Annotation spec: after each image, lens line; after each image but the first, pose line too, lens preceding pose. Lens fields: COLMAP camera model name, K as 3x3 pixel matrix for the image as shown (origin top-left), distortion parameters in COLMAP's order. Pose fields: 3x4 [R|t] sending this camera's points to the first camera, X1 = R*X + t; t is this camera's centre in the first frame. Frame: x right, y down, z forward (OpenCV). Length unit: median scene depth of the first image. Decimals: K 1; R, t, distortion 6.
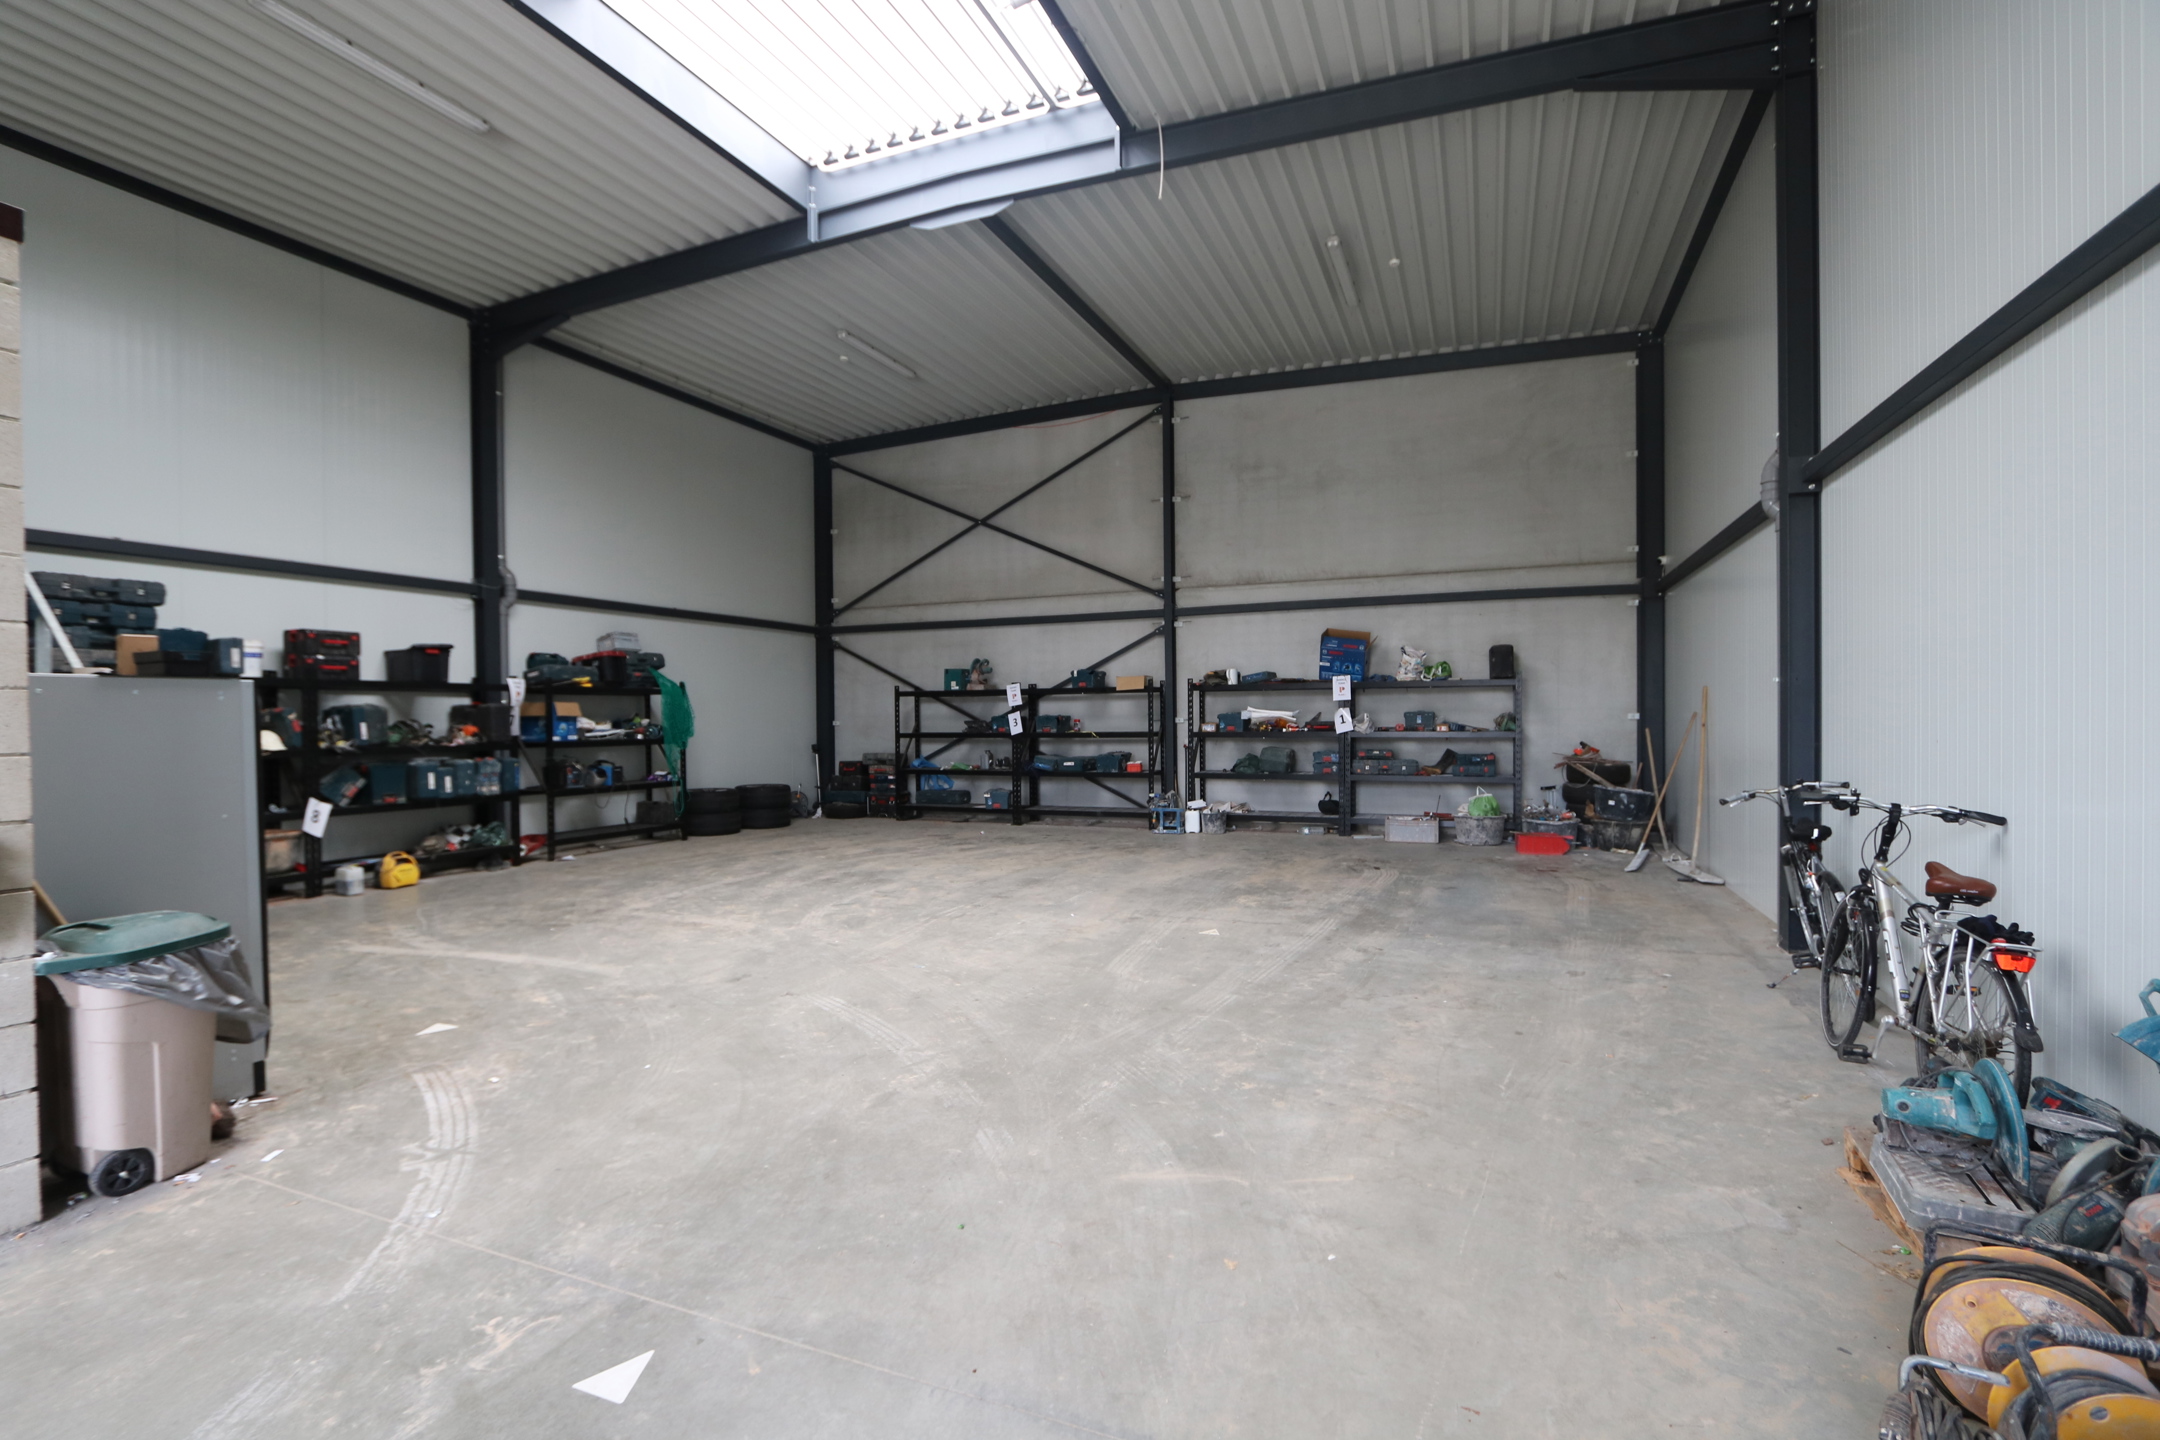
lens RADIAL K [[986.8, 0, 1076.9], [0, 986.8, 720.9], [0, 0, 1]] dist [-0.013211, 0.000209]
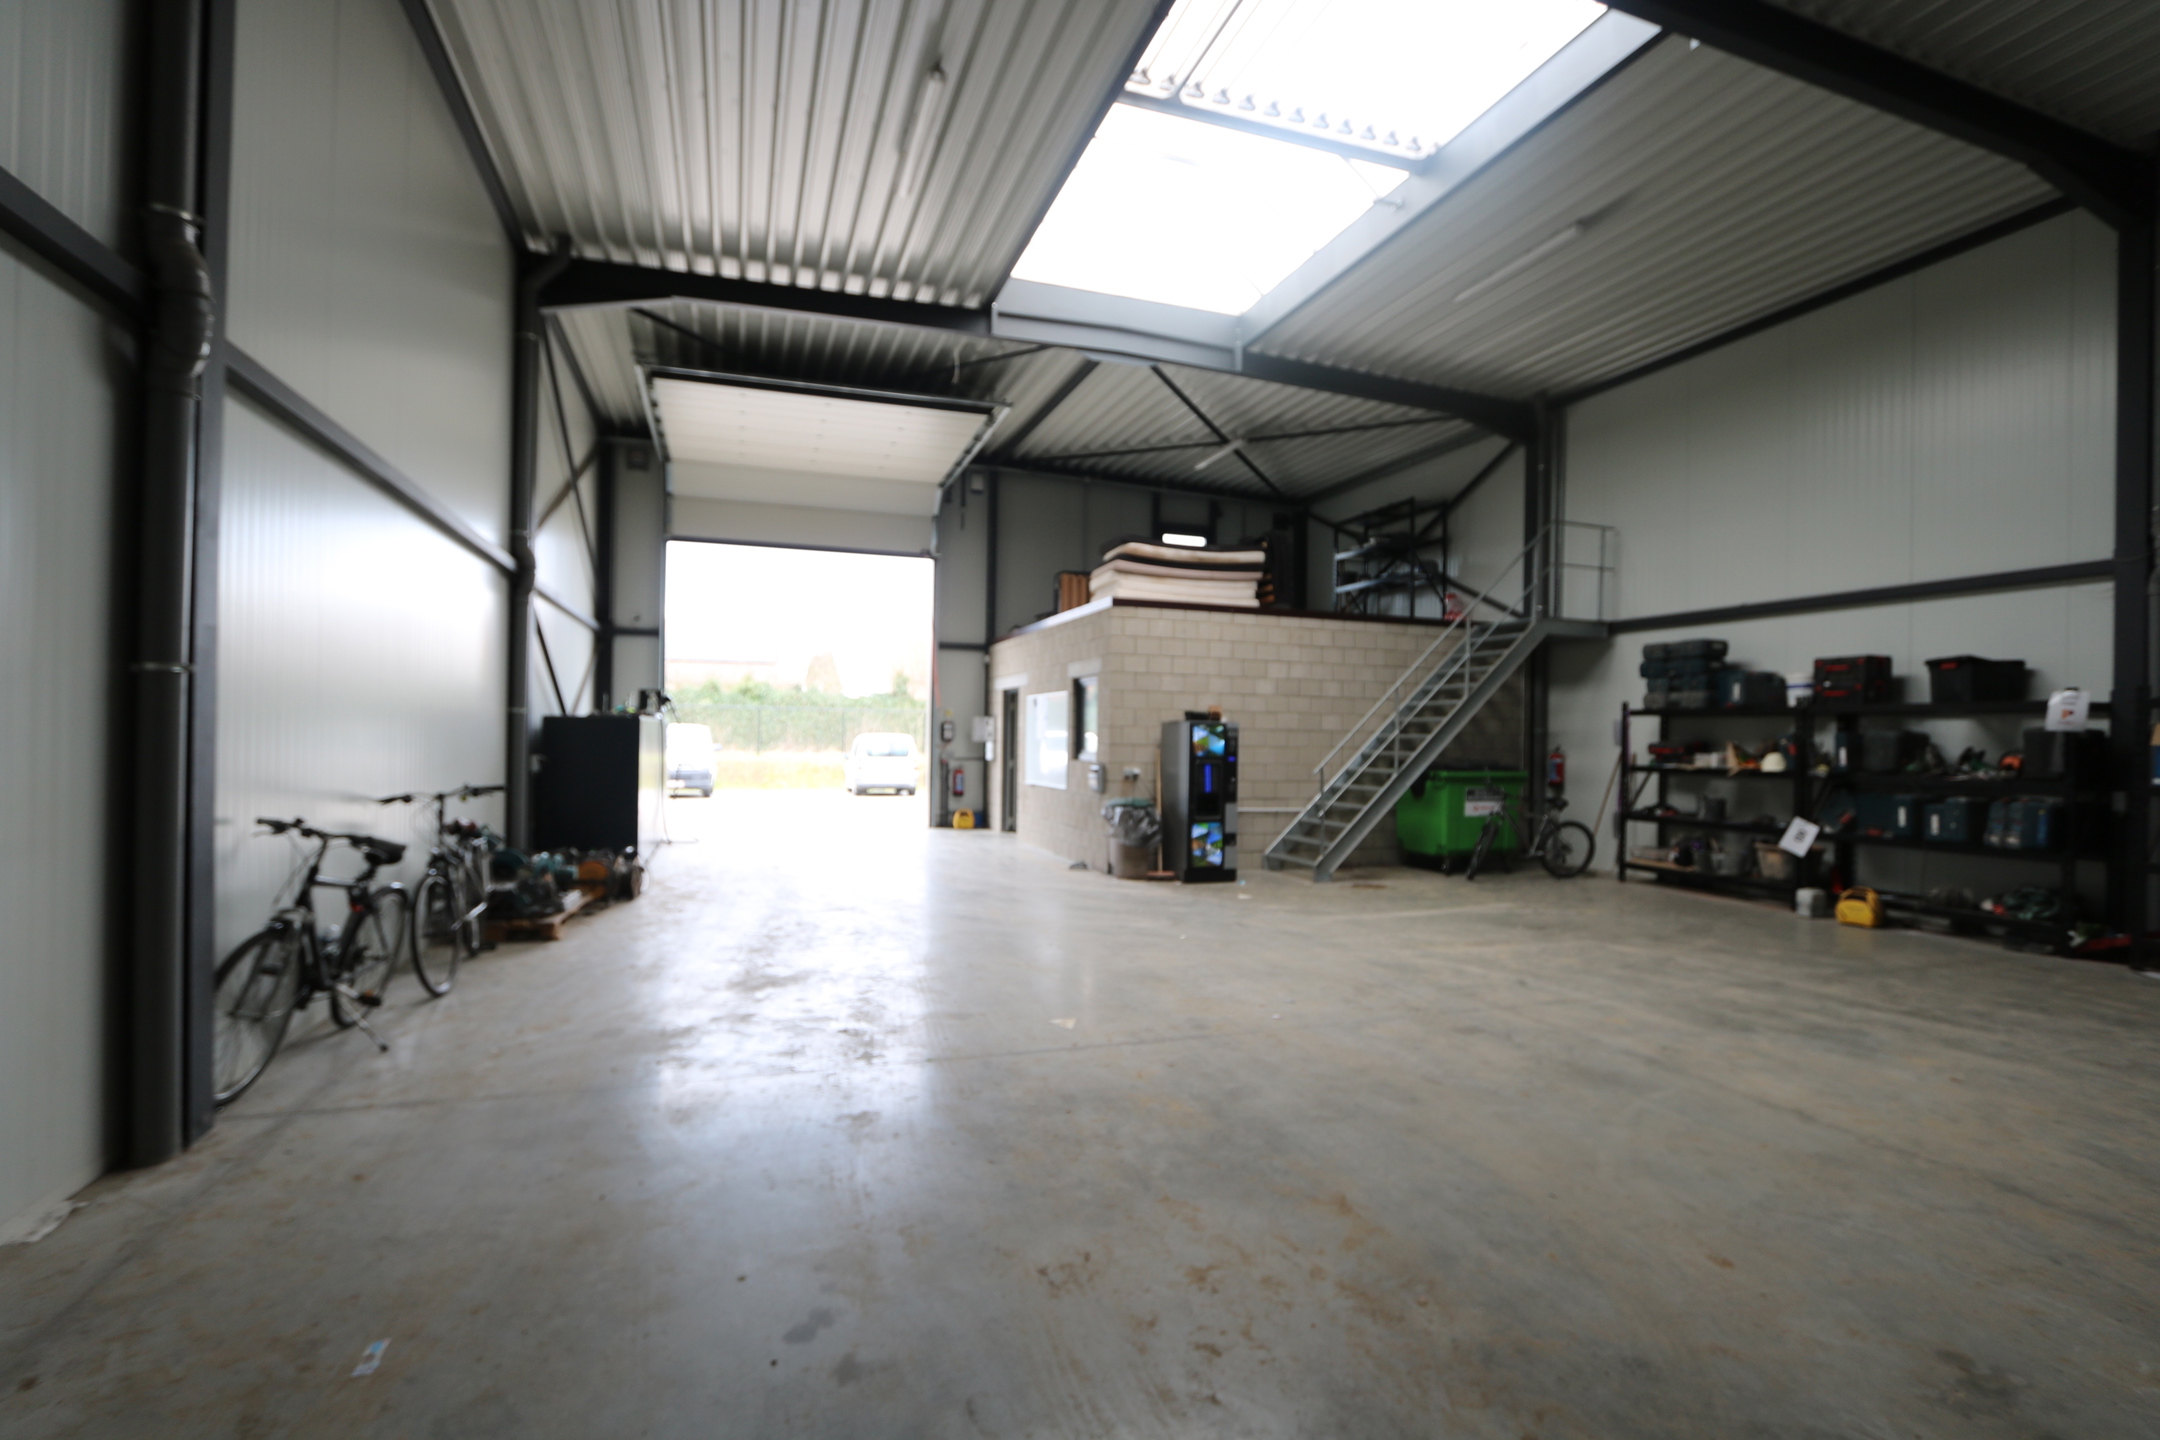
lens RADIAL K [[986.8, 0, 1080.9], [0, 986.8, 722.8], [0, 0, 1]] dist [-0.013211, 0.000209]
pose [[-0.735877, 0.005954, -0.677089, 0.332602], [0.004959, 0.999982, 0.003405, -0.020680], [0.677097, -0.000852, -0.735893, 0.817078]]
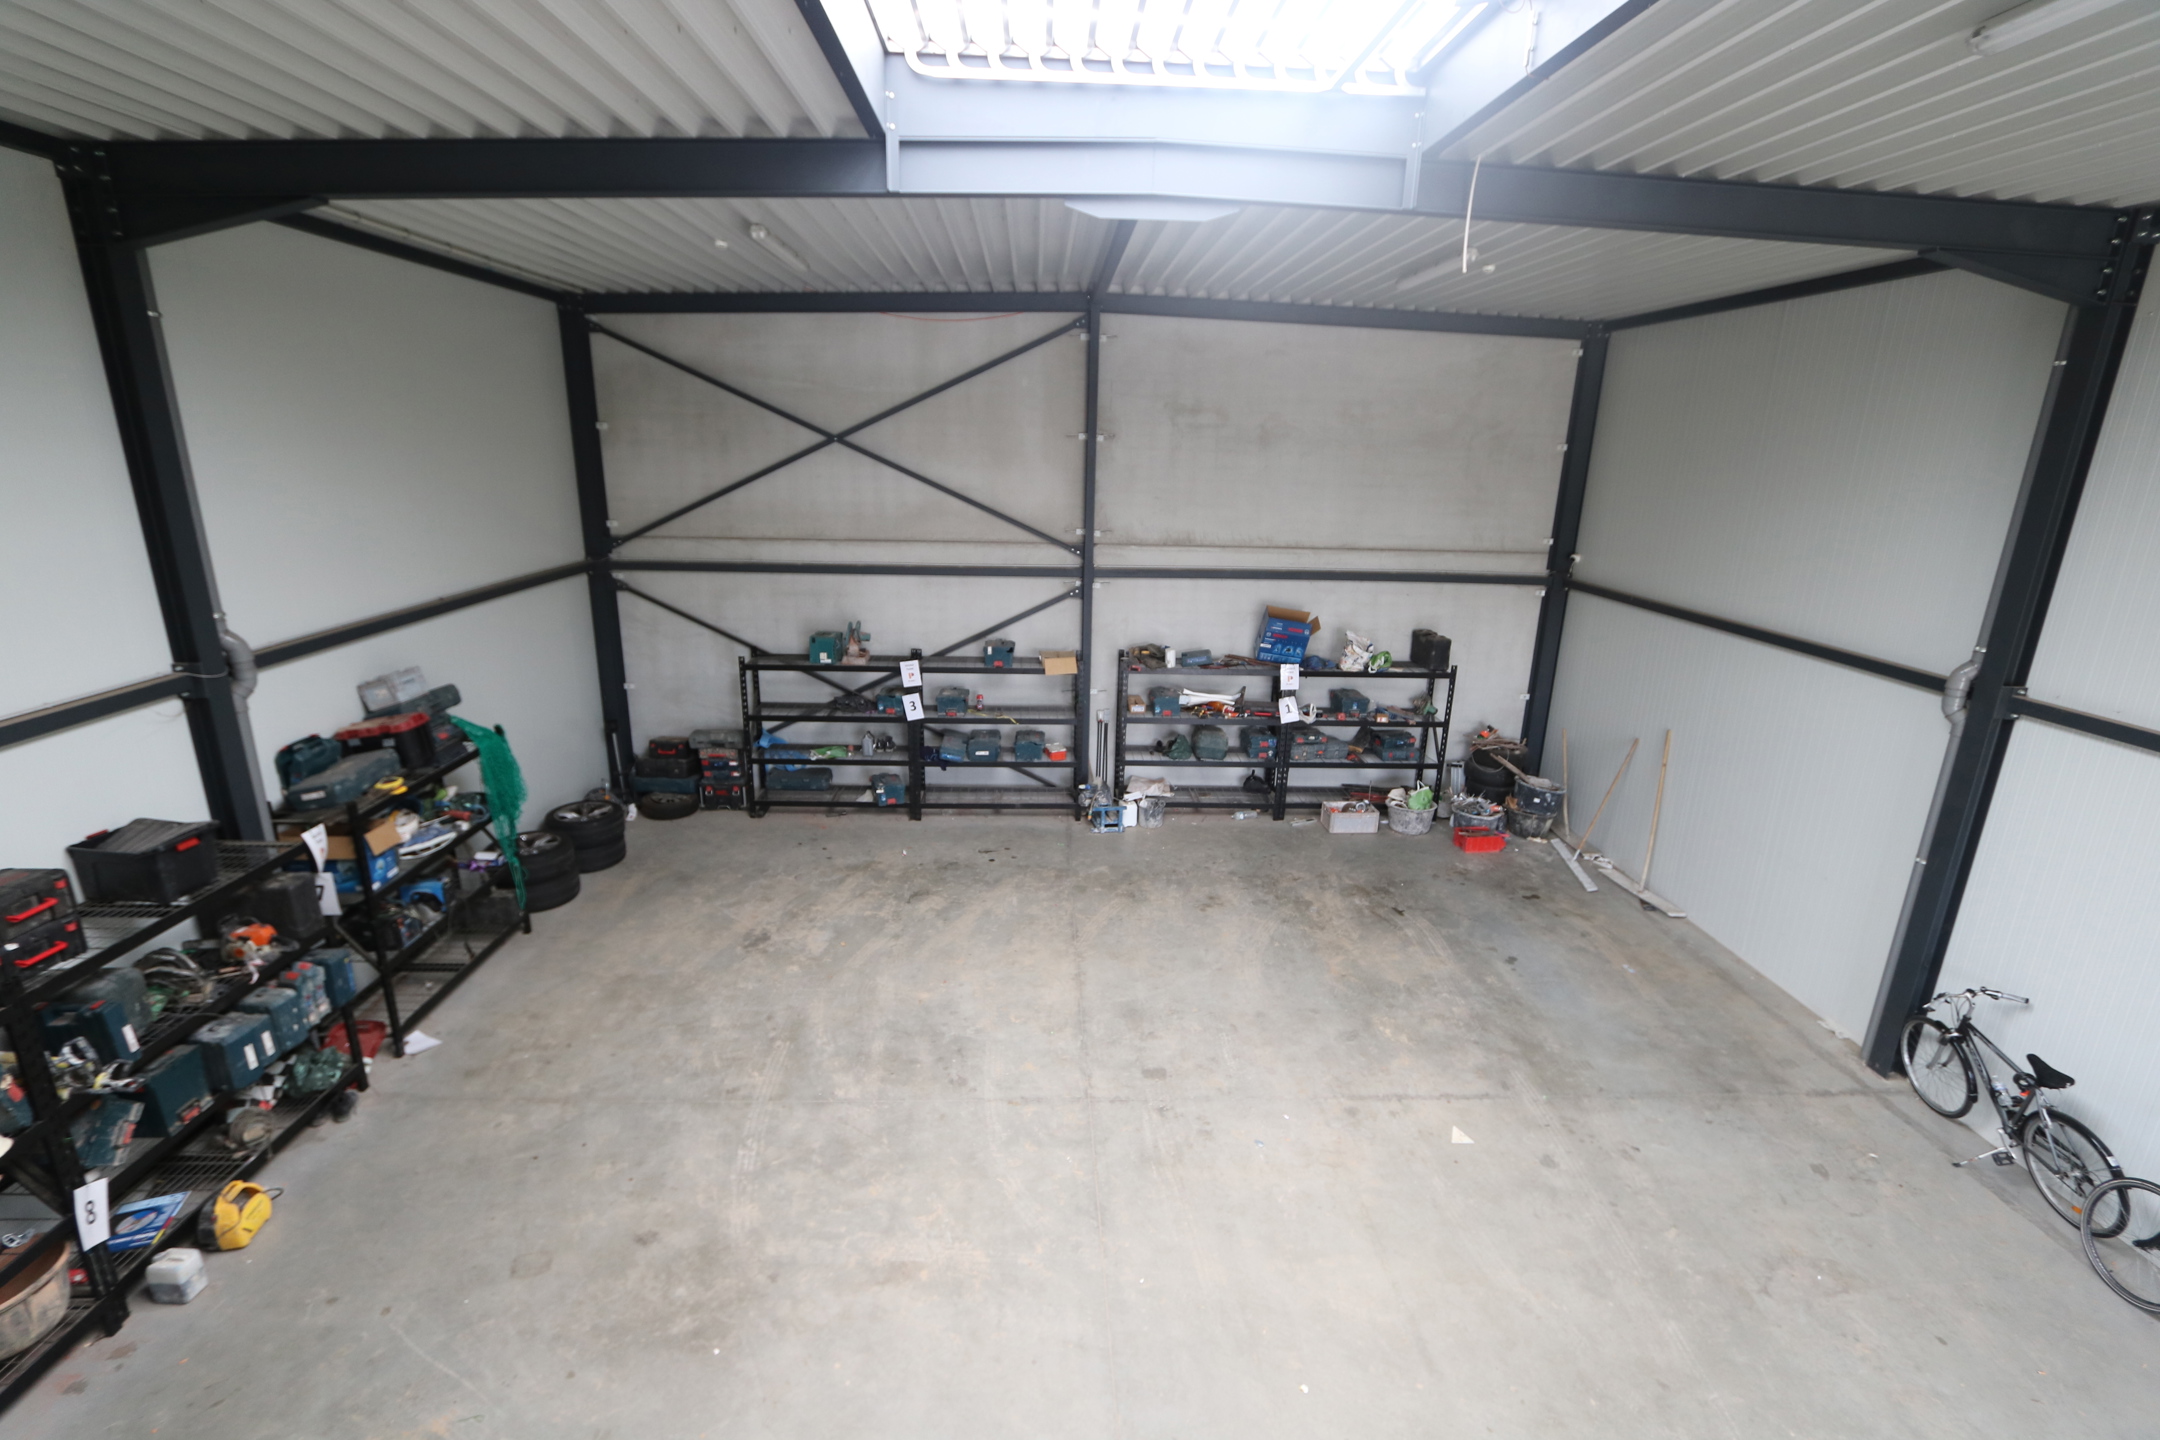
lens RADIAL K [[986.8, 0, 1074.7], [0, 986.8, 727.9], [0, 0, 1]] dist [-0.013211, 0.000209]
pose [[0.907878, -0.087000, 0.410107, -0.302340], [-0.029028, 0.962837, 0.268517, -0.223874], [-0.418228, -0.255685, 0.871614, 0.220188]]
